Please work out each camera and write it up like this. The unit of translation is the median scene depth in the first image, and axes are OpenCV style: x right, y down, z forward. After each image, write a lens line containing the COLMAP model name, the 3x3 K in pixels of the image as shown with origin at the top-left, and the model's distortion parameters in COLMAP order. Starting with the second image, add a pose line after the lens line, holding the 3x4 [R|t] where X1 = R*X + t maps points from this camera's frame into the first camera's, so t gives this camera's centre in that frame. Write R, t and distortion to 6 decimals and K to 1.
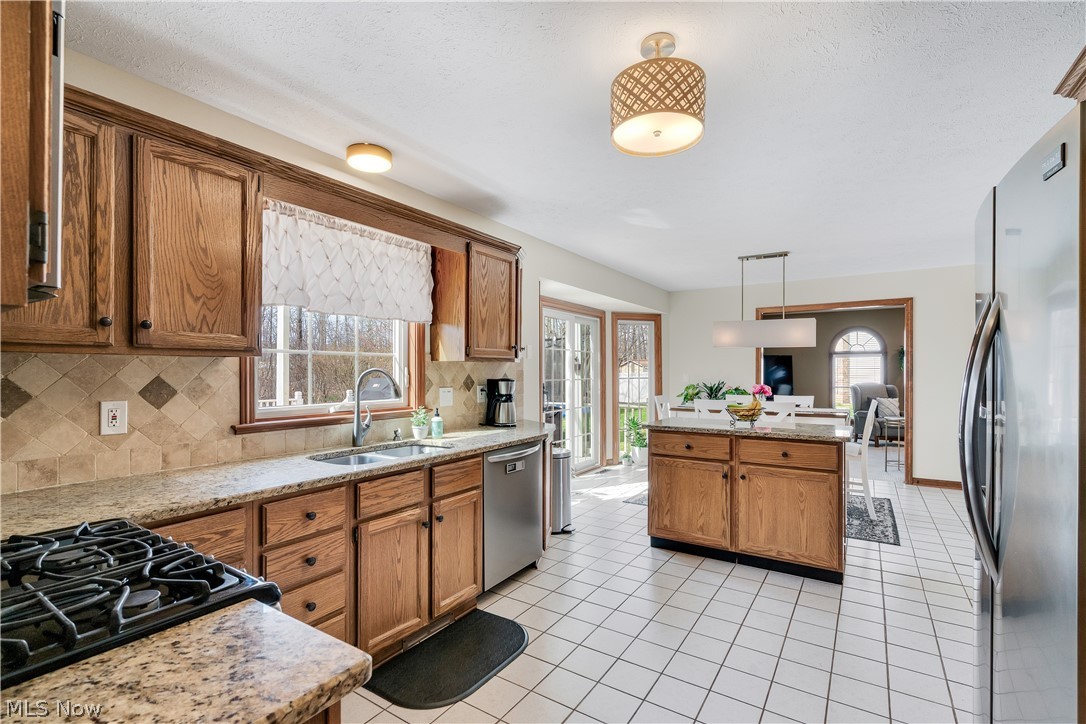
lens RADIAL K [[497.5, 0, 545.5], [0, 497.5, 369.4], [0, 0, 1]] dist [-0.002749, 0.001463]
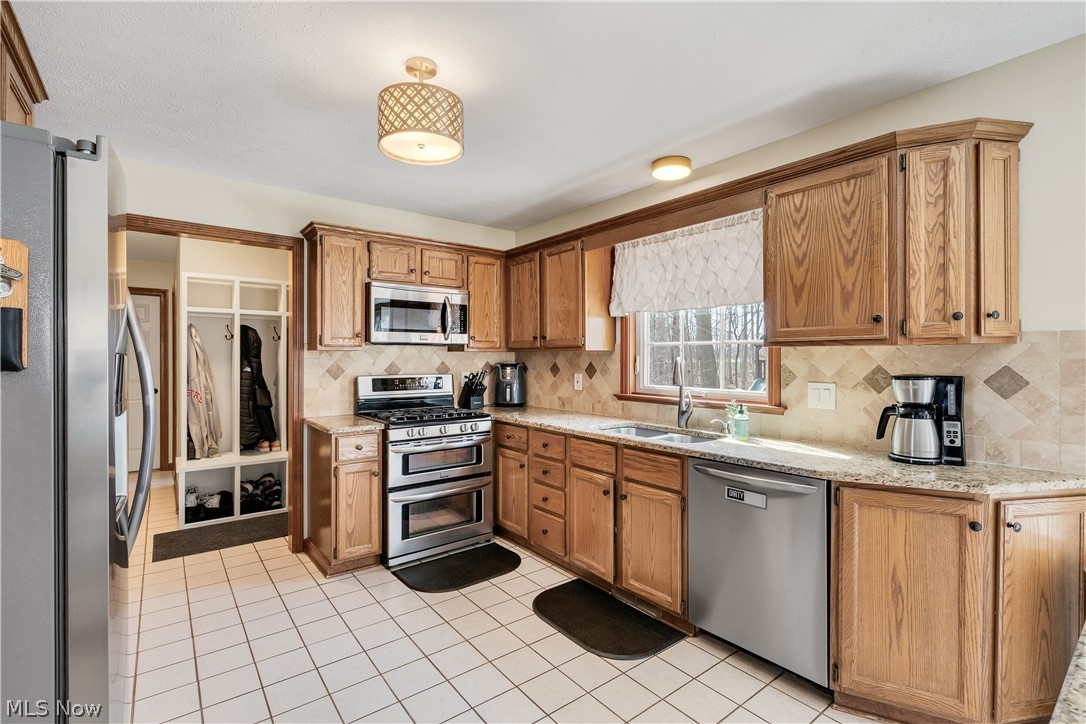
lens RADIAL K [[497.5, 0, 550.5], [0, 497.5, 359.3], [0, 0, 1]] dist [-0.002749, 0.001463]
pose [[-0.321830, 0.000850, -0.946797, 0.744027], [-0.001585, 0.999998, 0.001437, 0.001416], [0.946796, 0.001963, -0.321828, 1.042337]]
